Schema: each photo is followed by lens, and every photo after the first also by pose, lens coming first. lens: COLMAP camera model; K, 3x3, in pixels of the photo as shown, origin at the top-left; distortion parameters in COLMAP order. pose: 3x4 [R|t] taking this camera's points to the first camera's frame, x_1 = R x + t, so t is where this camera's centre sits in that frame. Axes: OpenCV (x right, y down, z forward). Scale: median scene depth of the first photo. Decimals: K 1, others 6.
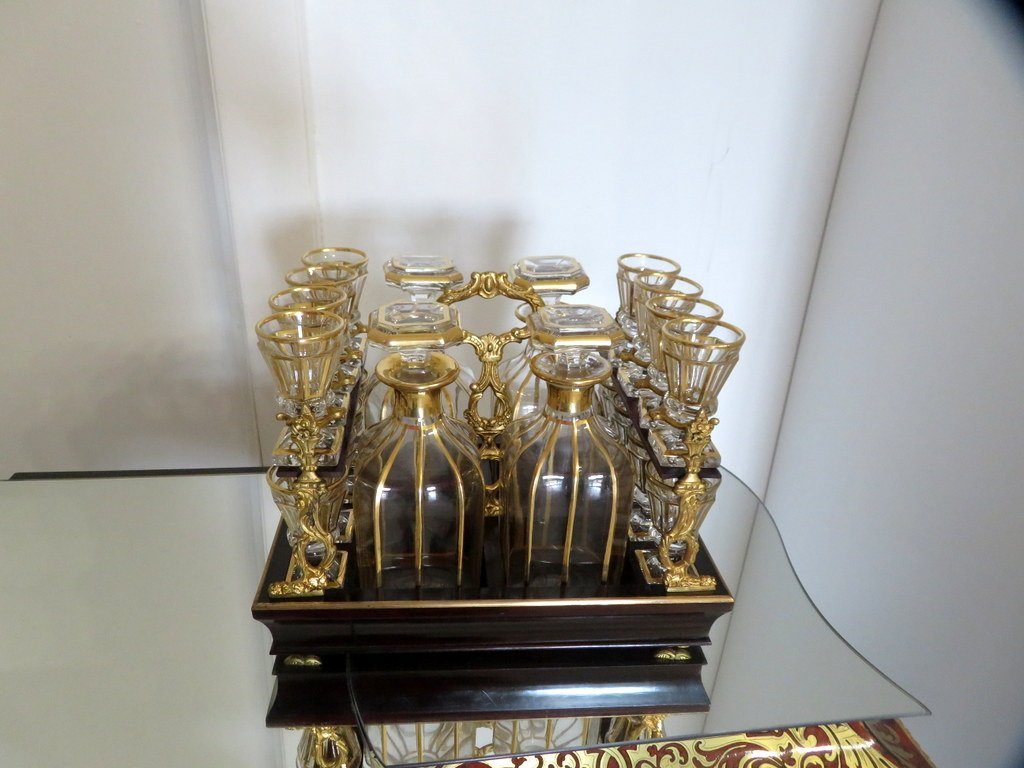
lens RADIAL K [[717.4, 0, 503.9], [0, 717.4, 378.4], [0, 0, 1]] dist [-0.008596, -0.011077]
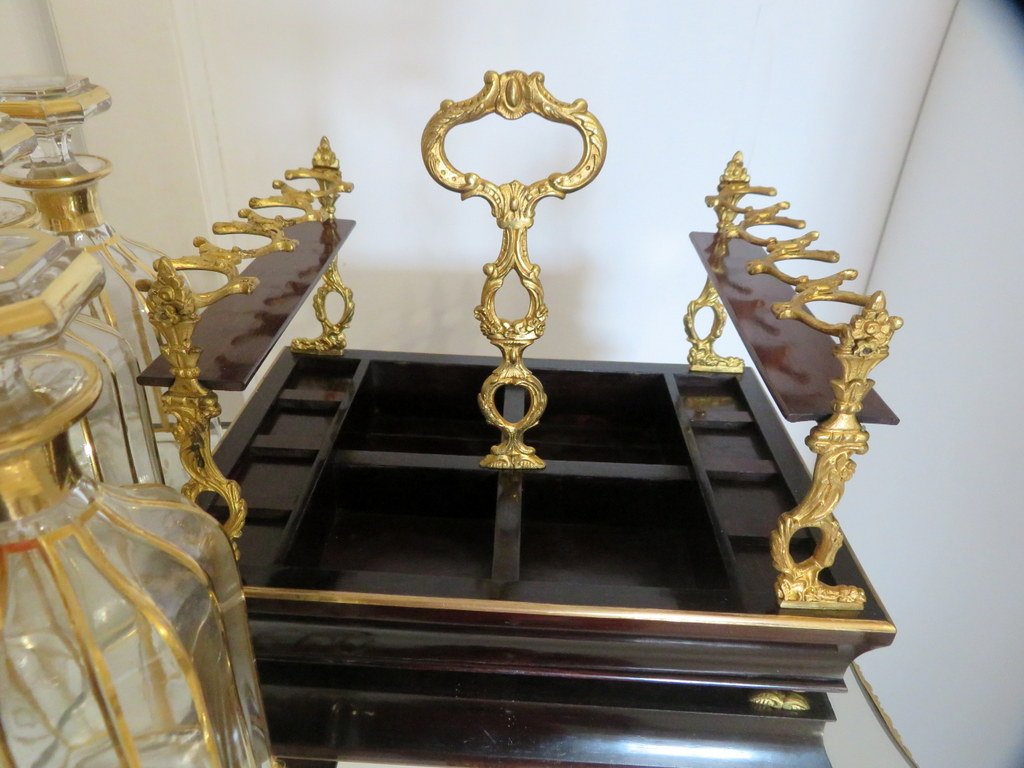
lens RADIAL K [[717.4, 0, 518.8], [0, 717.4, 392.3], [0, 0, 1]] dist [-0.008596, -0.011077]
pose [[0.994502, 0.046691, -0.093732, 0.054222], [-0.038382, 0.995330, 0.088572, 0.069308], [0.097430, -0.084487, 0.991650, 0.382303]]
